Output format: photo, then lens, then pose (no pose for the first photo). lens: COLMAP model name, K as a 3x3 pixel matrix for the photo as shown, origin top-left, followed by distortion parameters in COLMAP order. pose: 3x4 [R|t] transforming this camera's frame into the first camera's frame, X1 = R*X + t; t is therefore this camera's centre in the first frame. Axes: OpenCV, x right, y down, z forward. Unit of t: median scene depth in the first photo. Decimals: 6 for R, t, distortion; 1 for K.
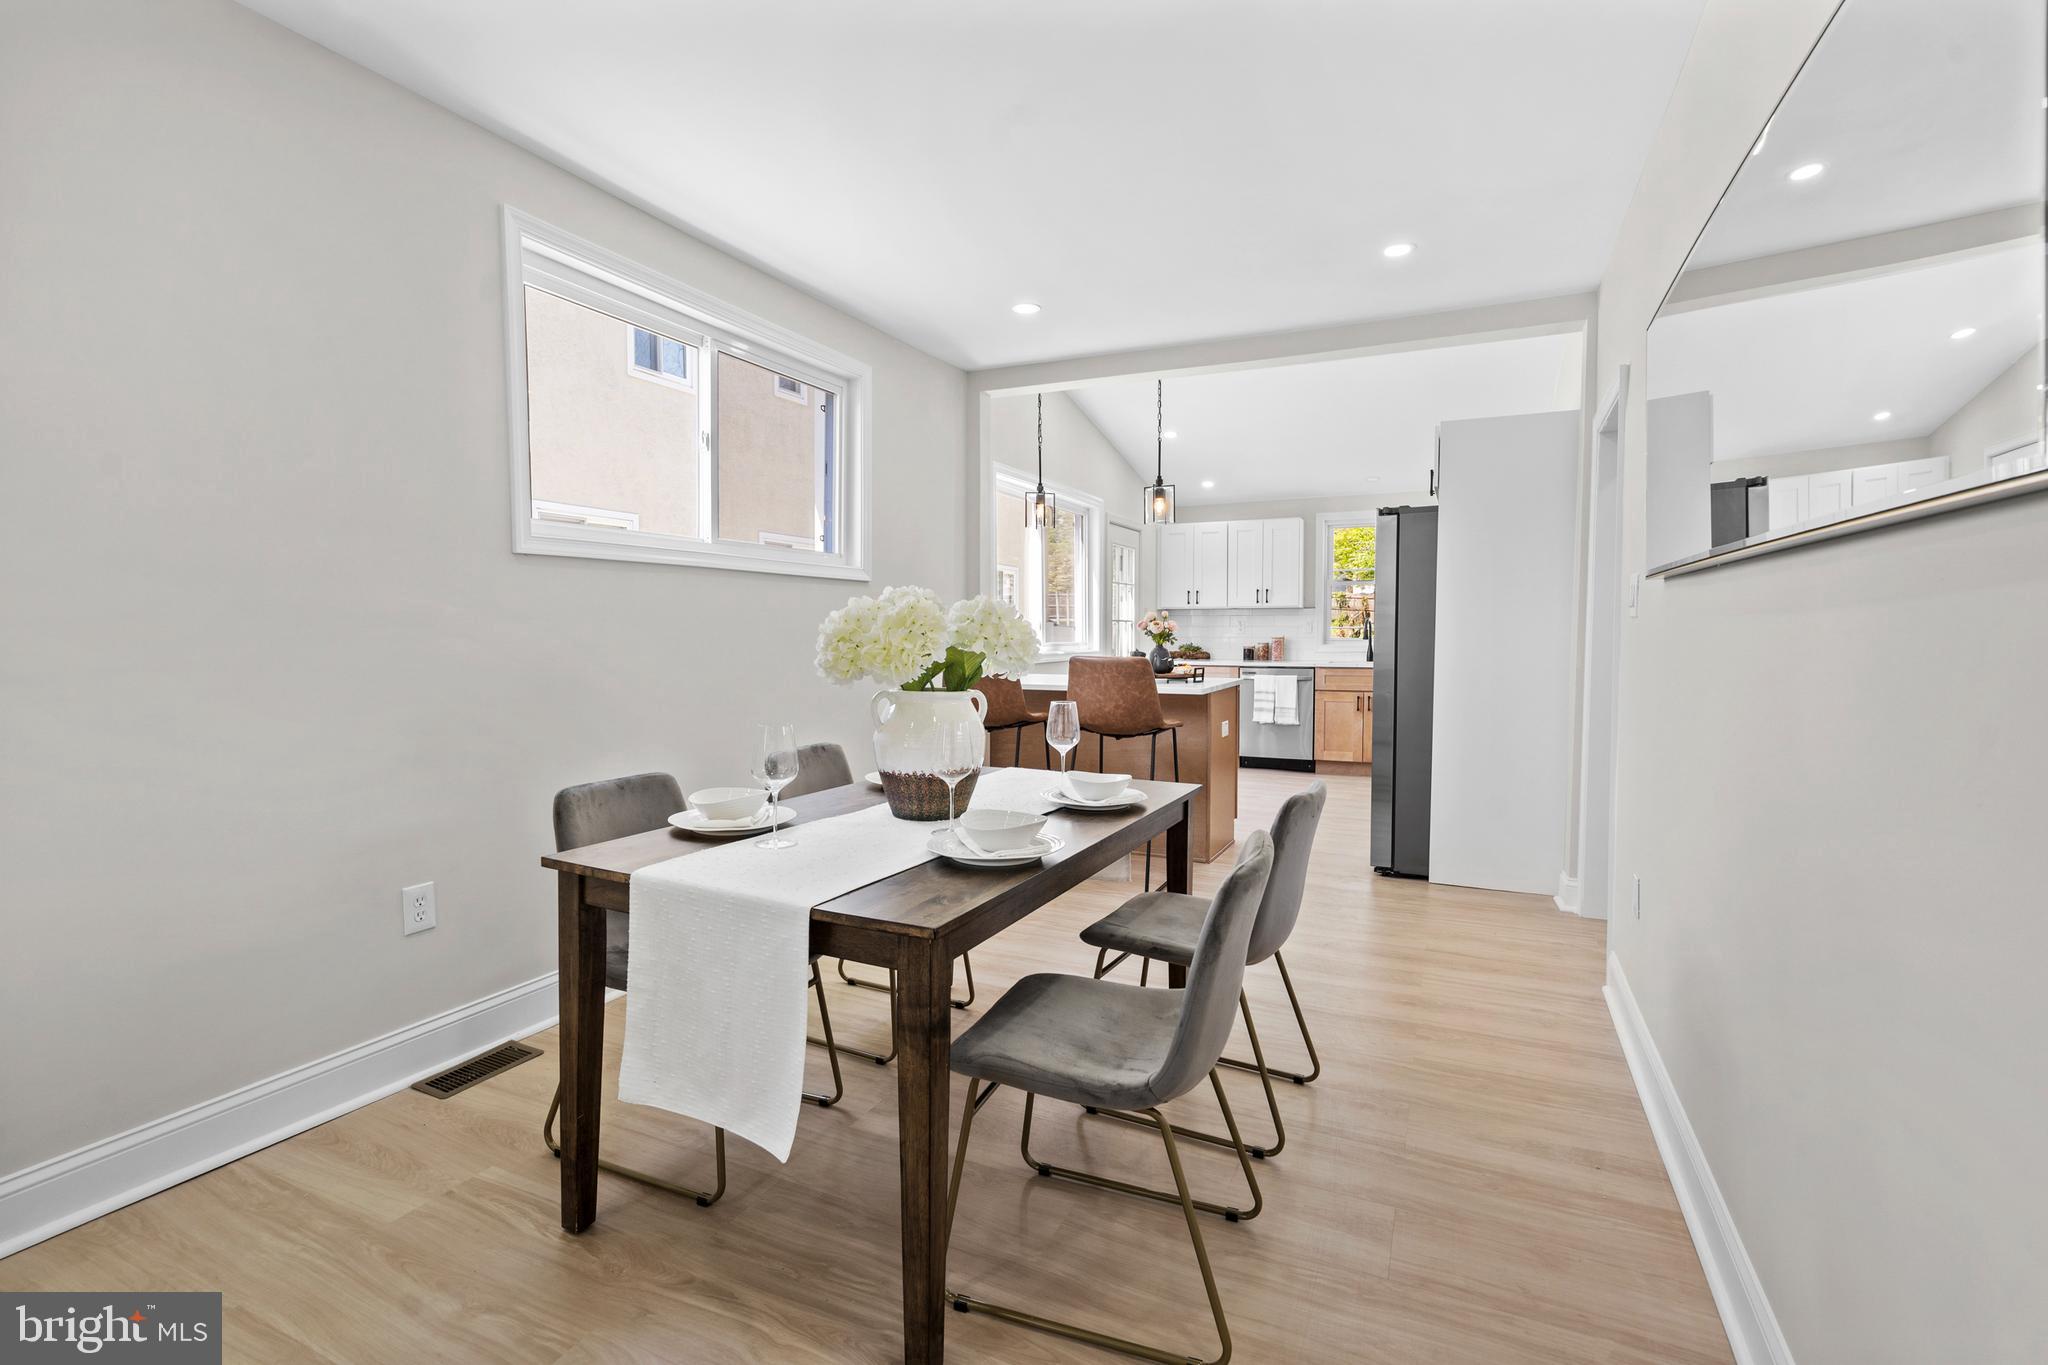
lens RADIAL K [[932.4, 0, 1028.3], [0, 932.4, 669.1], [0, 0, 1]] dist [-0.004563, 0.000470]
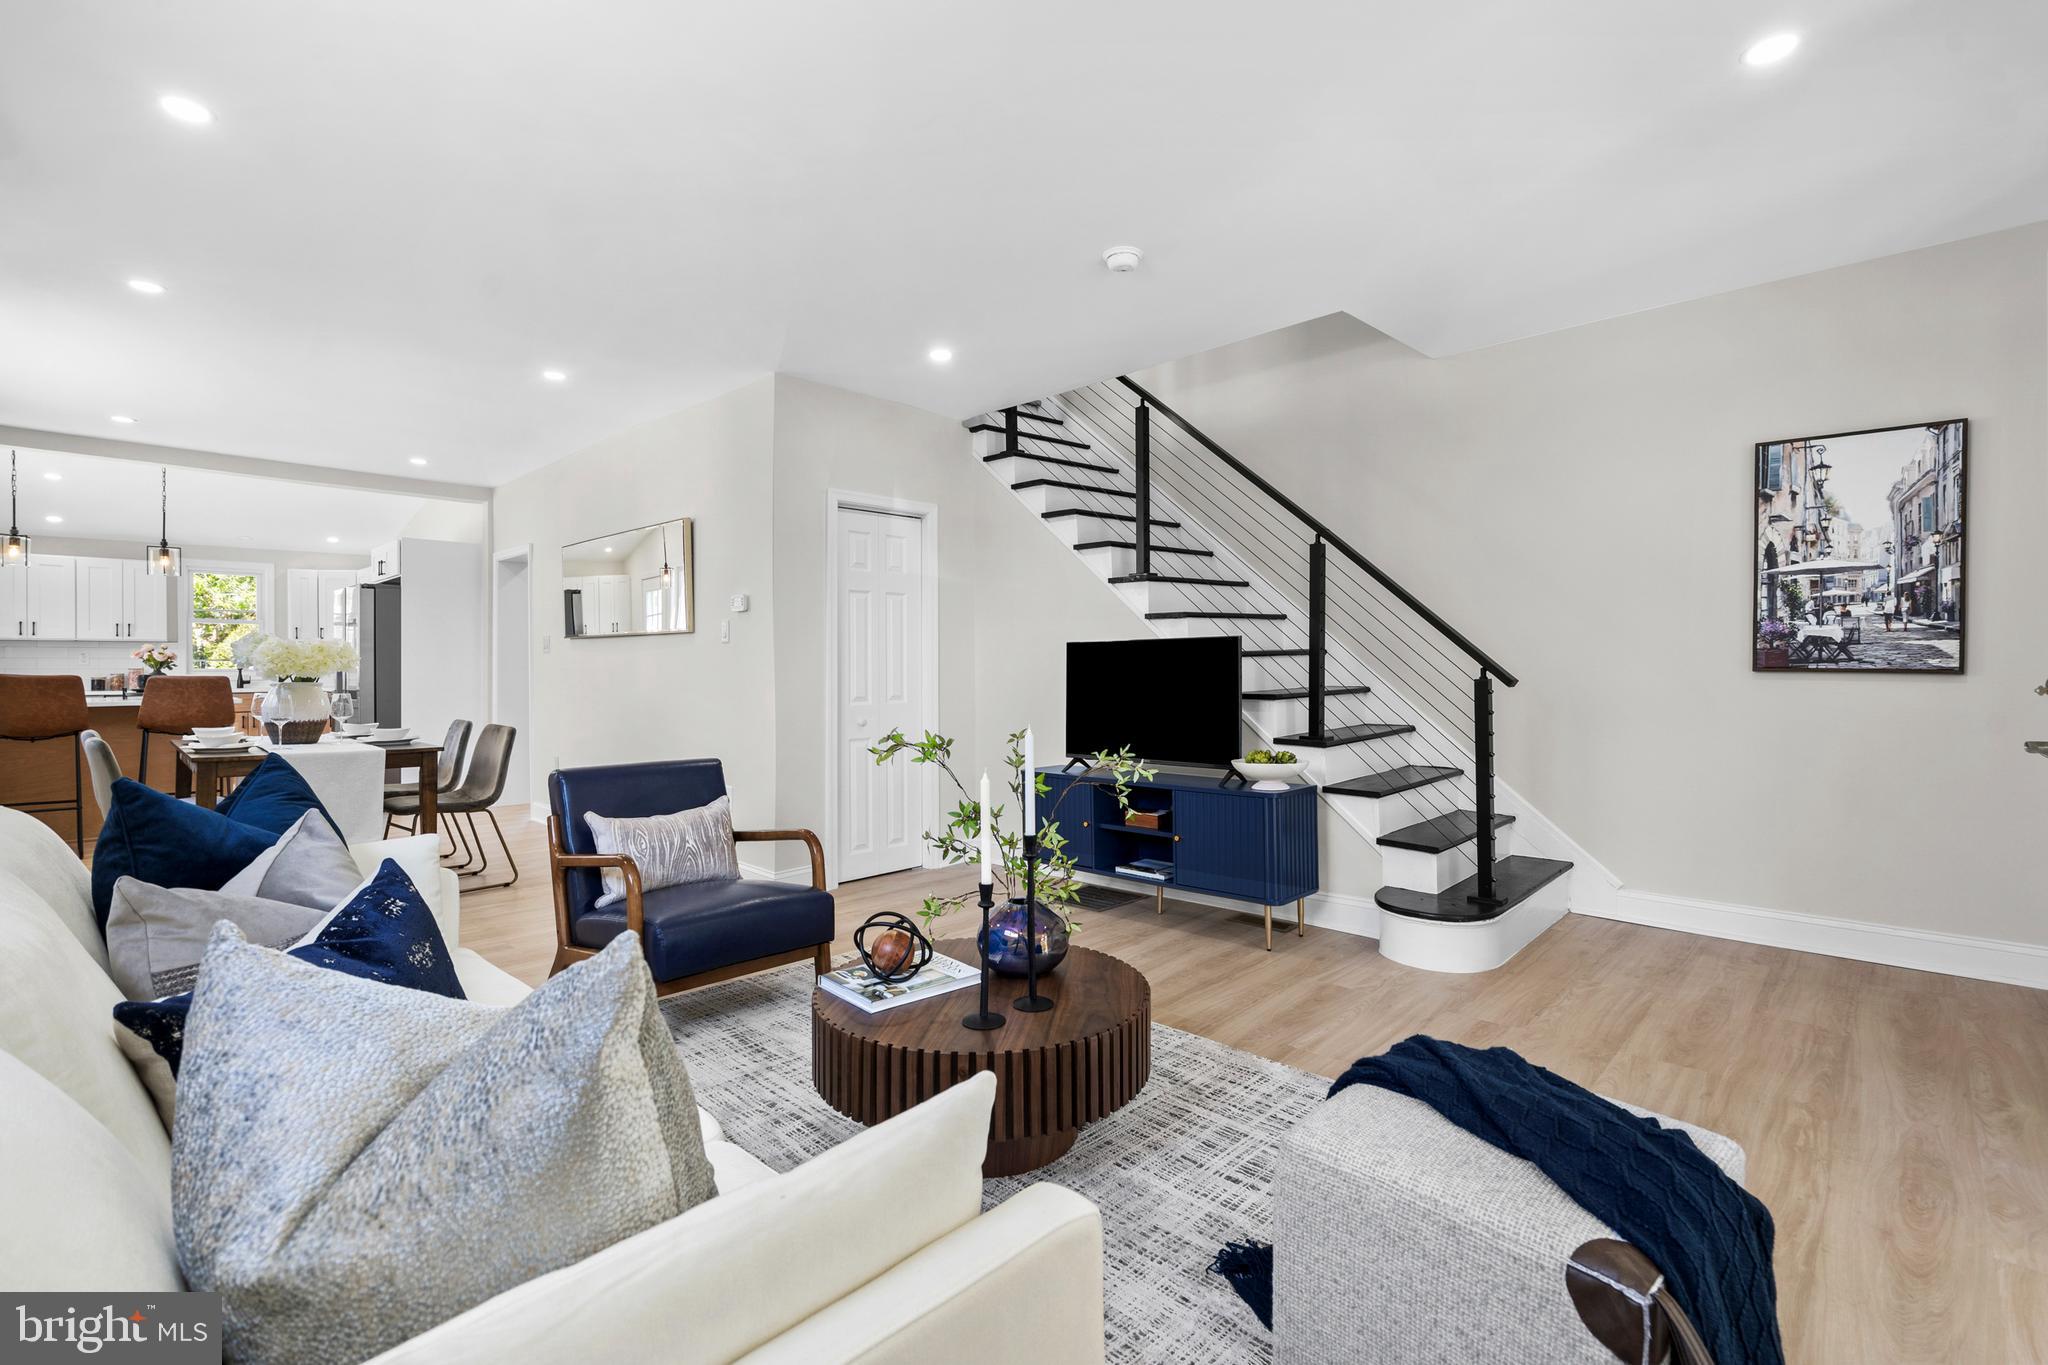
lens RADIAL K [[932.4, 0, 1028.3], [0, 932.4, 669.1], [0, 0, 1]] dist [-0.004563, 0.000470]
pose [[0.319723, -0.000396, 0.947511, -0.522981], [0.041790, 0.999033, -0.013684, 0.030626], [-0.946589, 0.043972, 0.319430, -0.403317]]
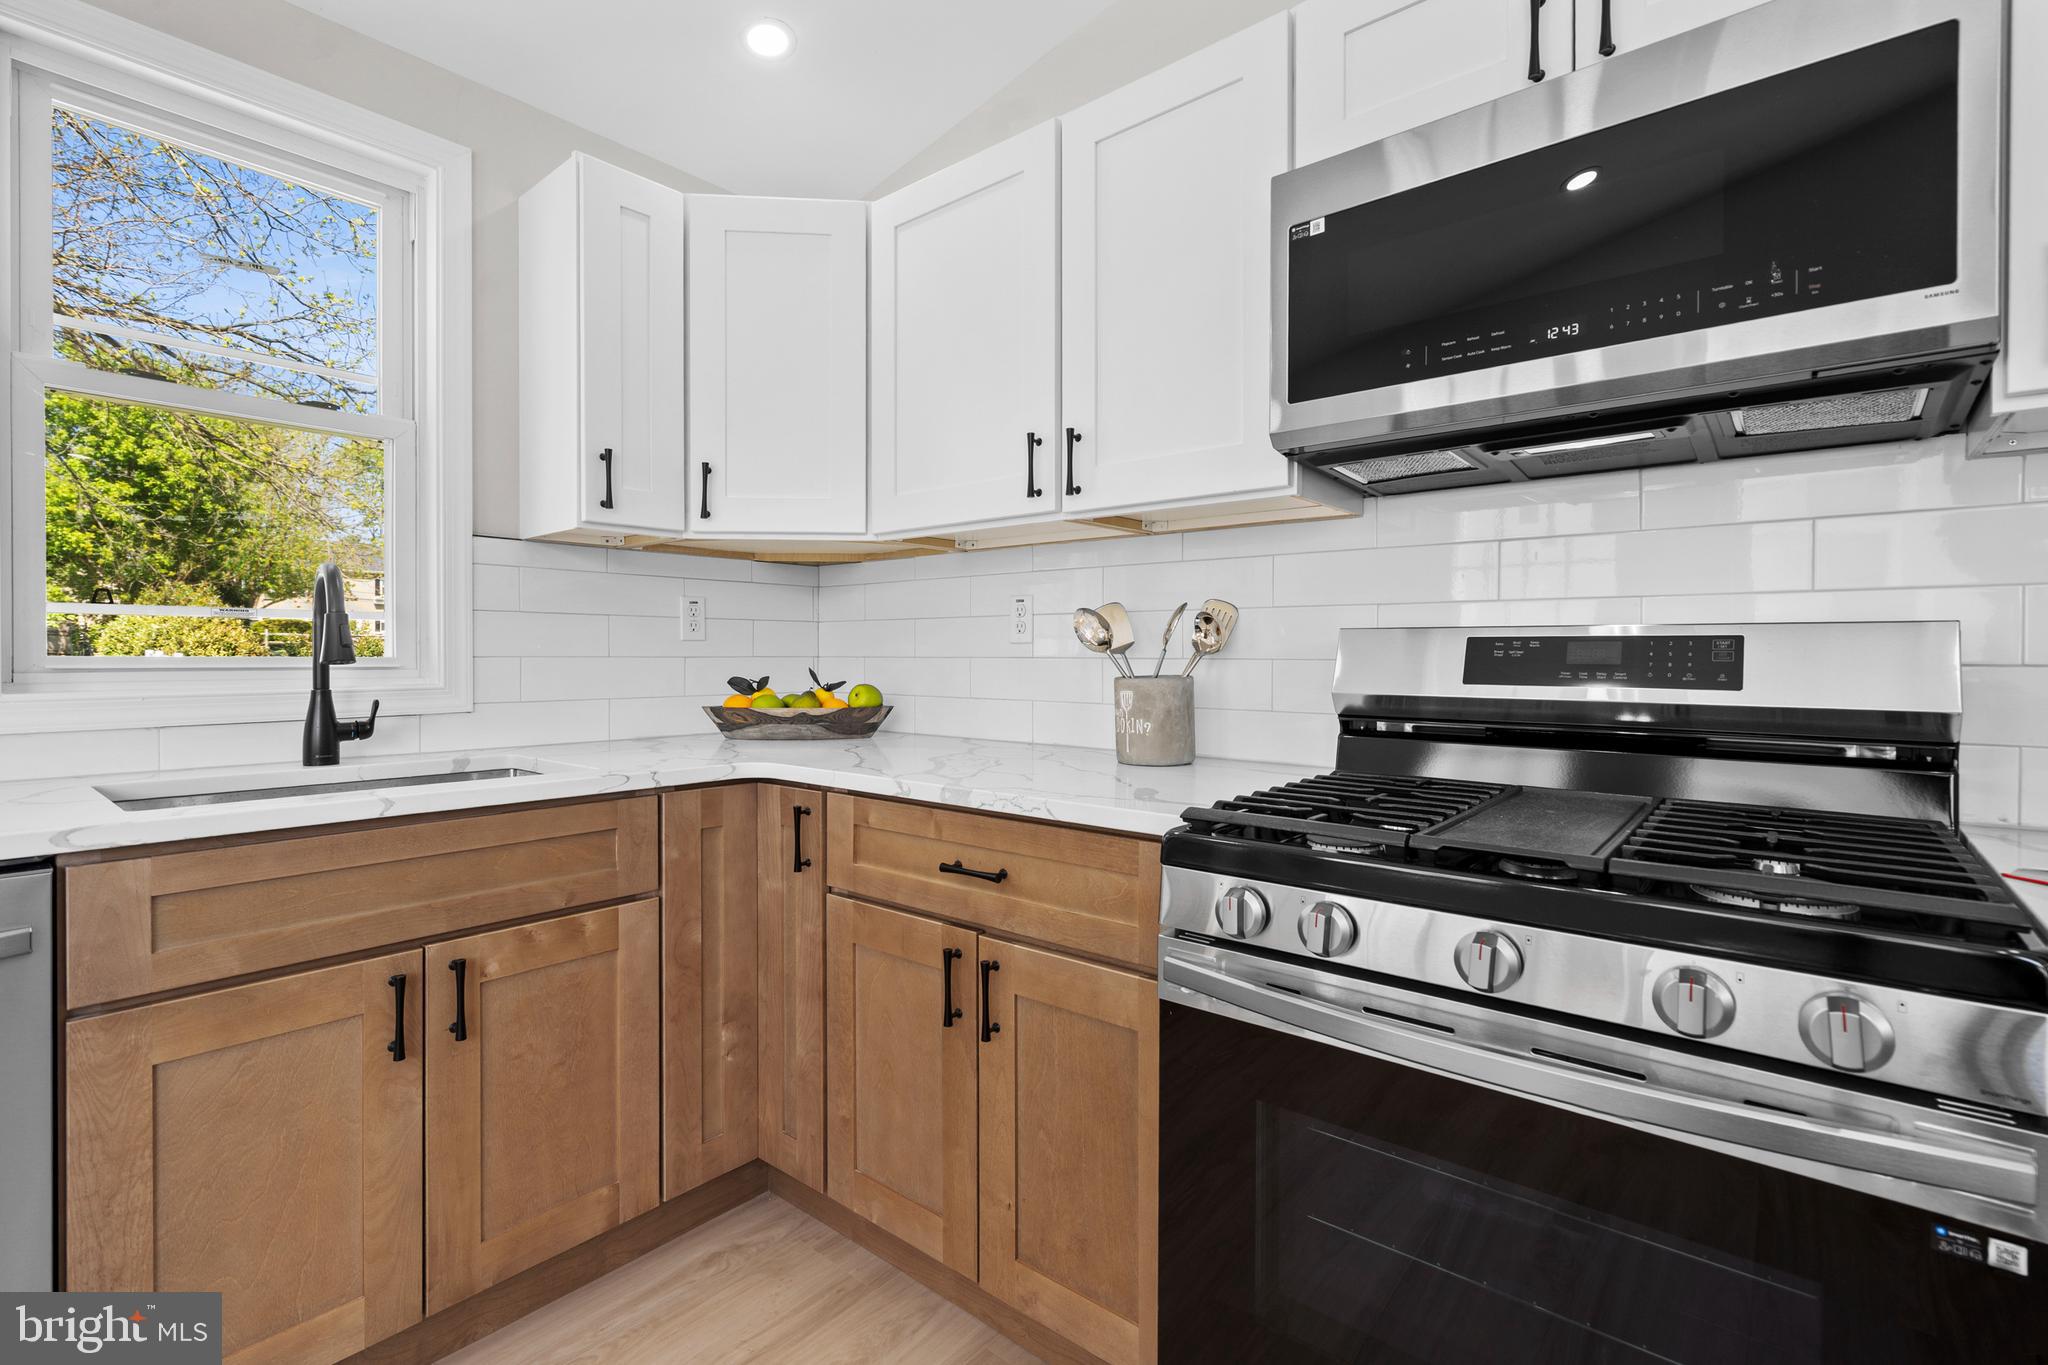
lens RADIAL K [[932.4, 0, 1028.3], [0, 932.4, 669.1], [0, 0, 1]] dist [-0.004563, 0.000470]
pose [[0.254728, -0.007669, 0.966982, 0.235901], [0.036601, 0.999328, -0.001716, -0.028691], [-0.966320, 0.035830, 0.254838, 0.932377]]
